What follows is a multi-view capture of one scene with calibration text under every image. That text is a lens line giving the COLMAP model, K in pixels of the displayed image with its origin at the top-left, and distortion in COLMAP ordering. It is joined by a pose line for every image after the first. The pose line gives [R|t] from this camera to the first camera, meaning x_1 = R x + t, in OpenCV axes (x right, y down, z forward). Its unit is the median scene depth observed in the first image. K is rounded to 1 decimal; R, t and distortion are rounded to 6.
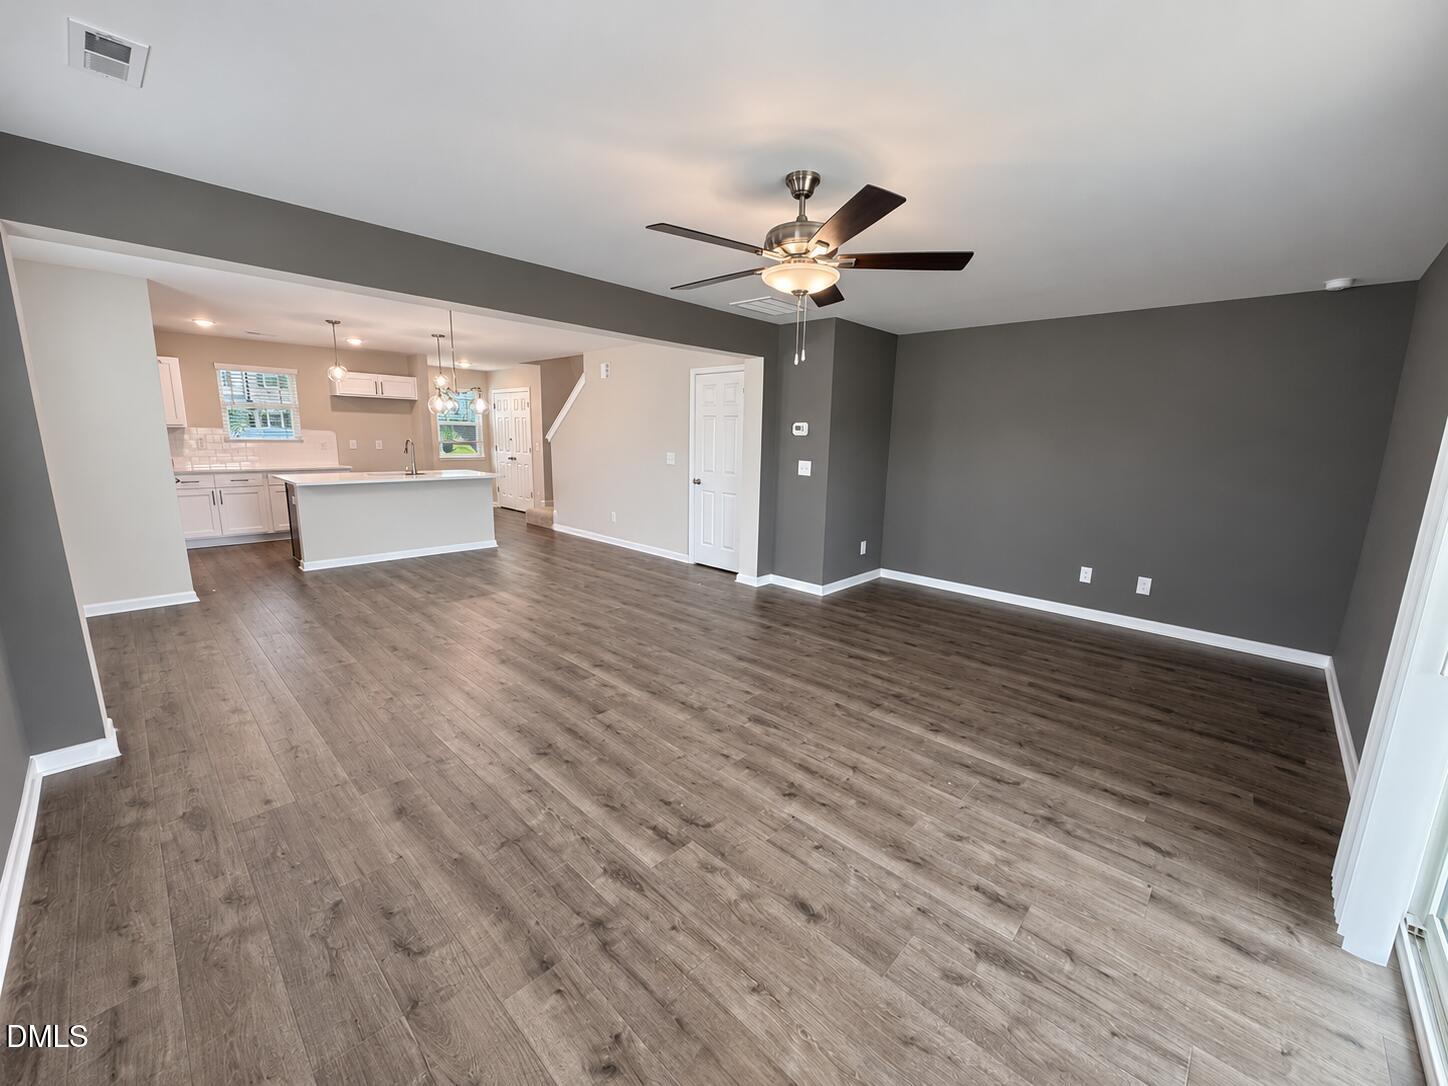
lens RADIAL K [[577.3, 0, 717.3], [0, 577.3, 535.2], [0, 0, 1]] dist [-0.003879, 0.000600]
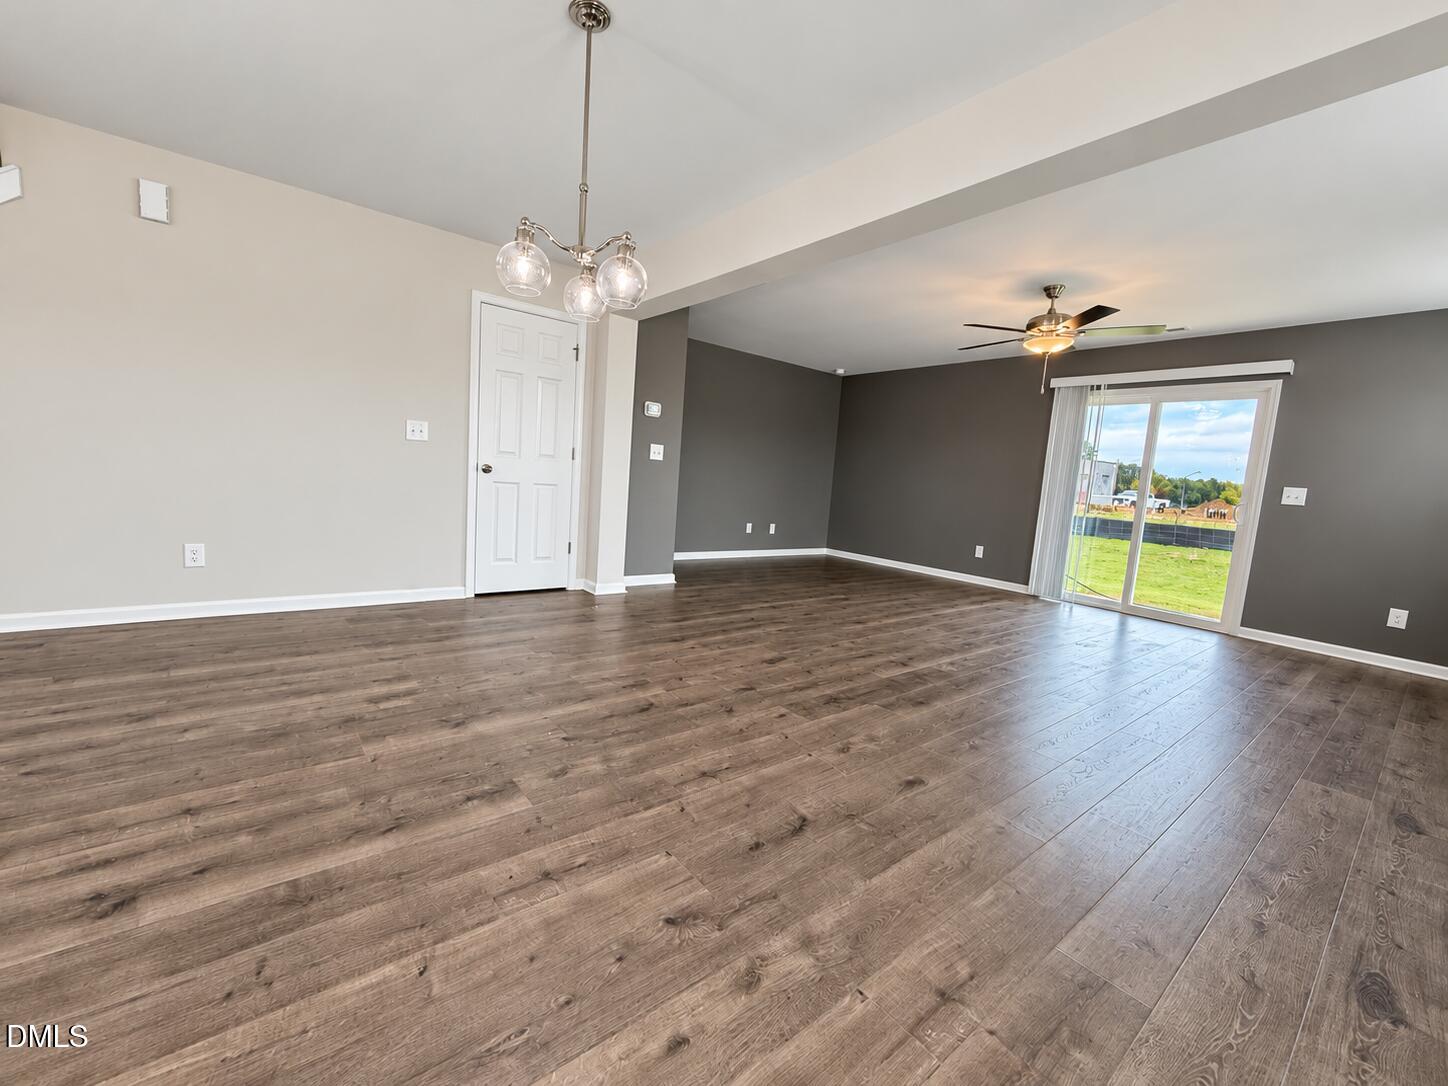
lens RADIAL K [[577.3, 0, 715.3], [0, 577.3, 537.5], [0, 0, 1]] dist [-0.003879, 0.000600]
pose [[0.146217, -0.124651, 0.981368, -0.954476], [0.099158, 0.988880, 0.110831, -0.091950], [-0.984270, 0.081105, 0.156951, 0.952890]]
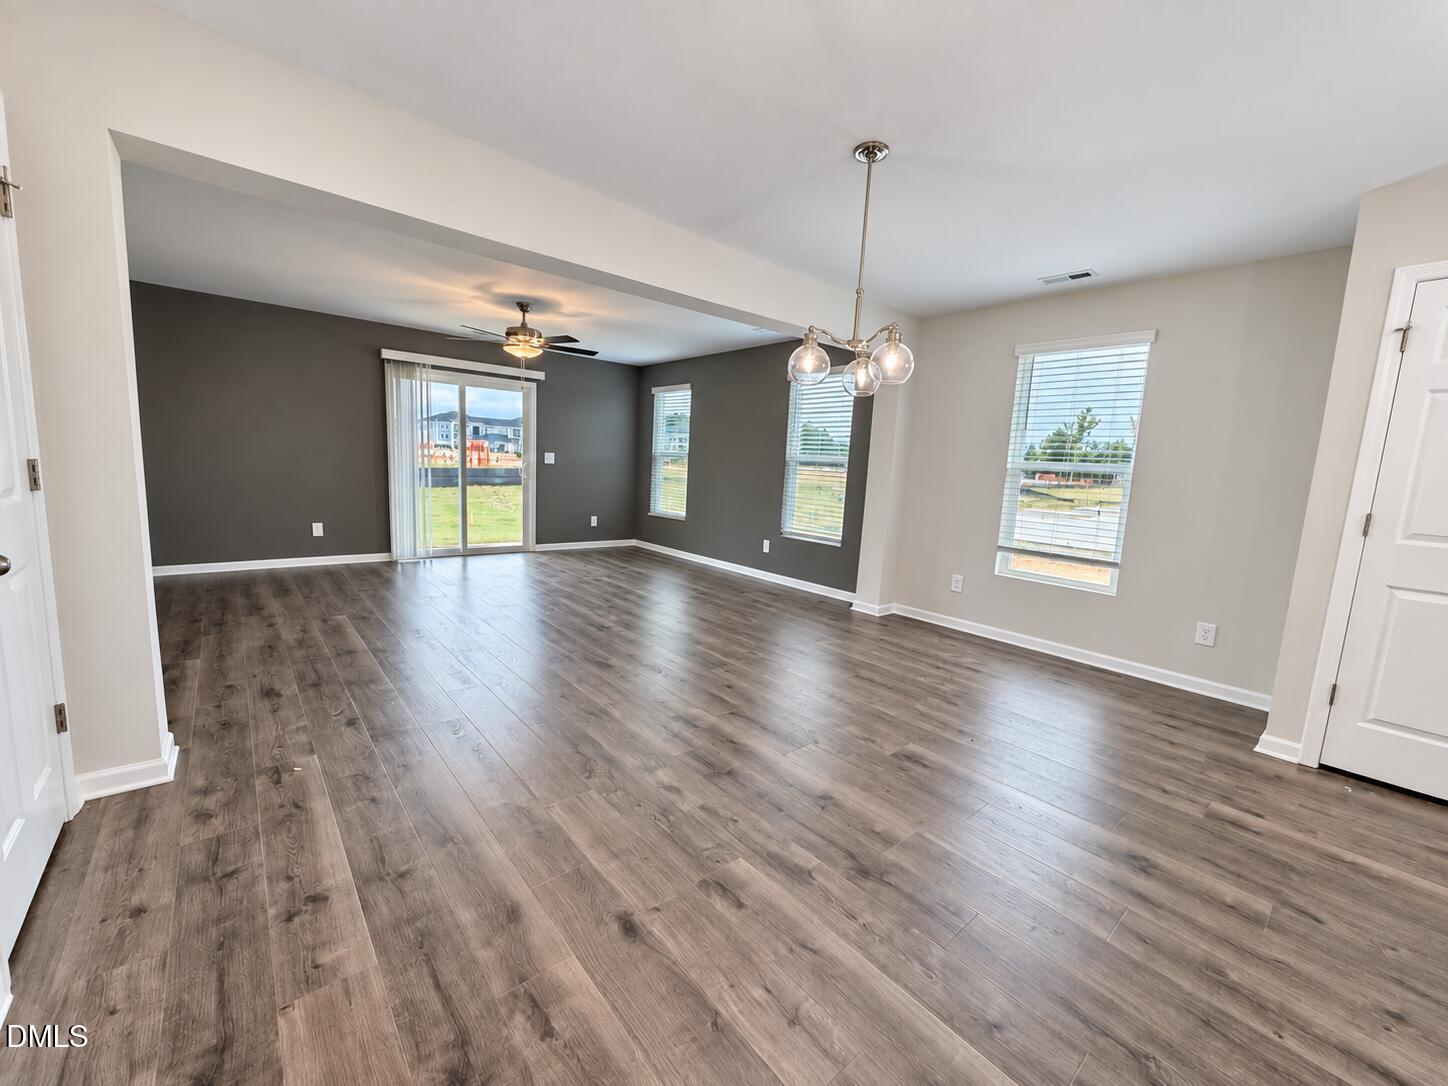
lens RADIAL K [[577.3, 0, 719.2], [0, 577.3, 542.0], [0, 0, 1]] dist [-0.003879, 0.000600]
pose [[-0.991811, -0.086435, 0.094020, -0.439132], [-0.053972, 0.950879, 0.304822, -0.254556], [-0.115749, 0.297252, -0.947757, 1.695703]]
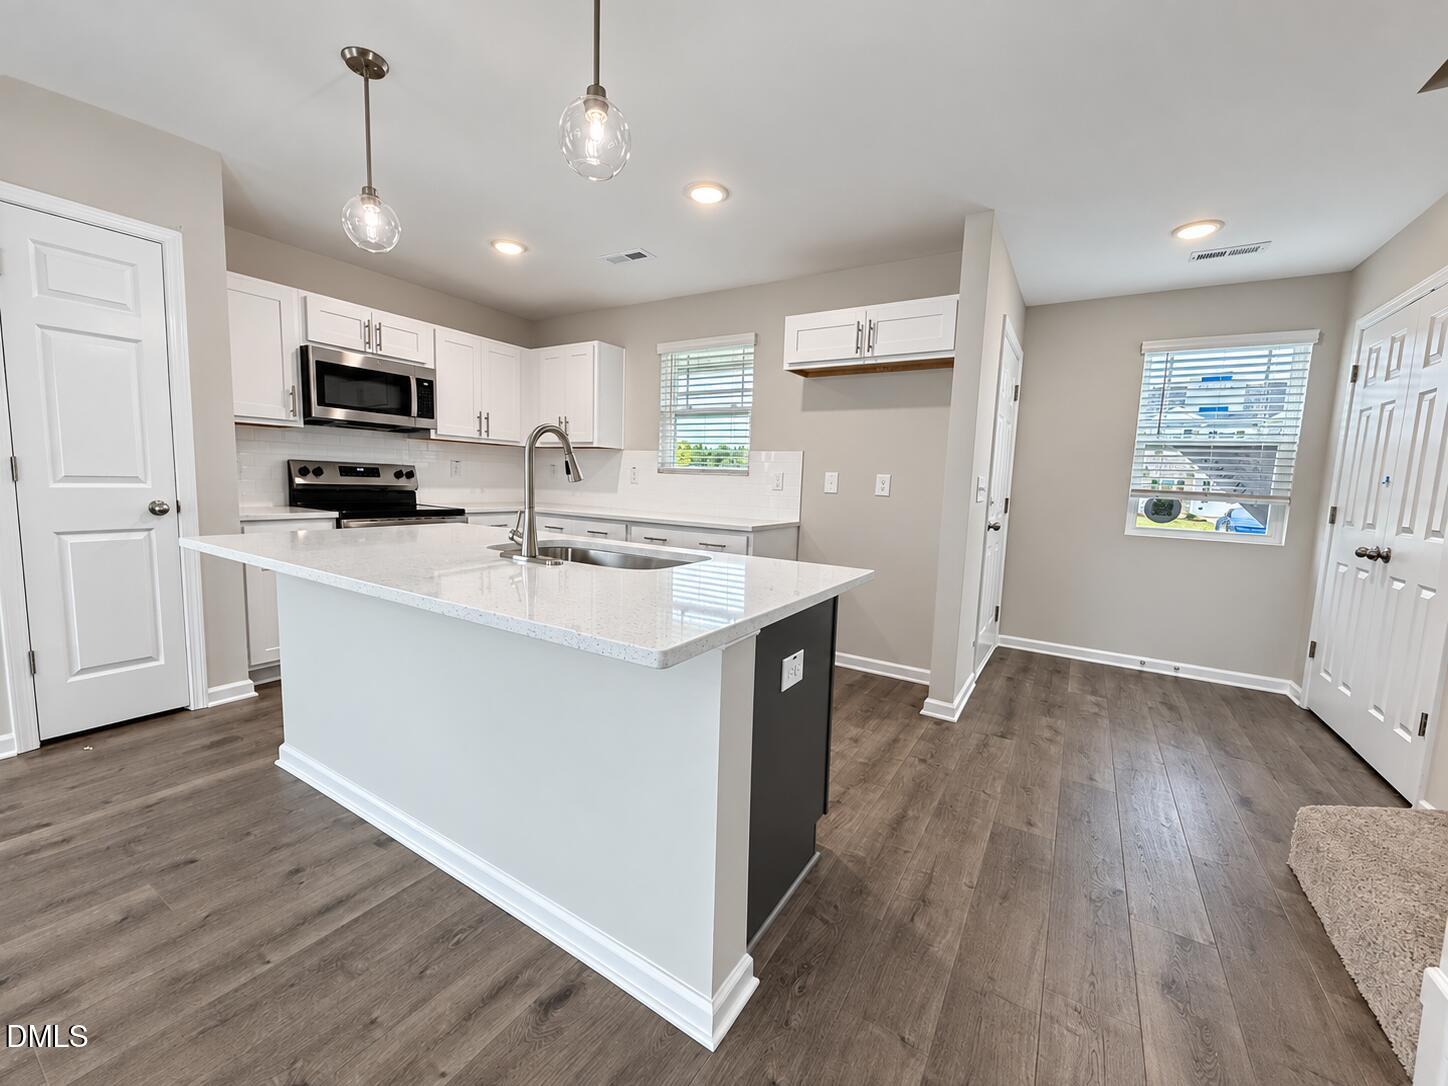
lens RADIAL K [[577.3, 0, 720.9], [0, 577.3, 539.4], [0, 0, 1]] dist [-0.003879, 0.000600]
pose [[0.203673, 0.084019, -0.975427, -0.390156], [-0.200760, 0.978723, 0.042383, -0.218331], [0.958234, 0.187194, 0.216207, 1.576506]]
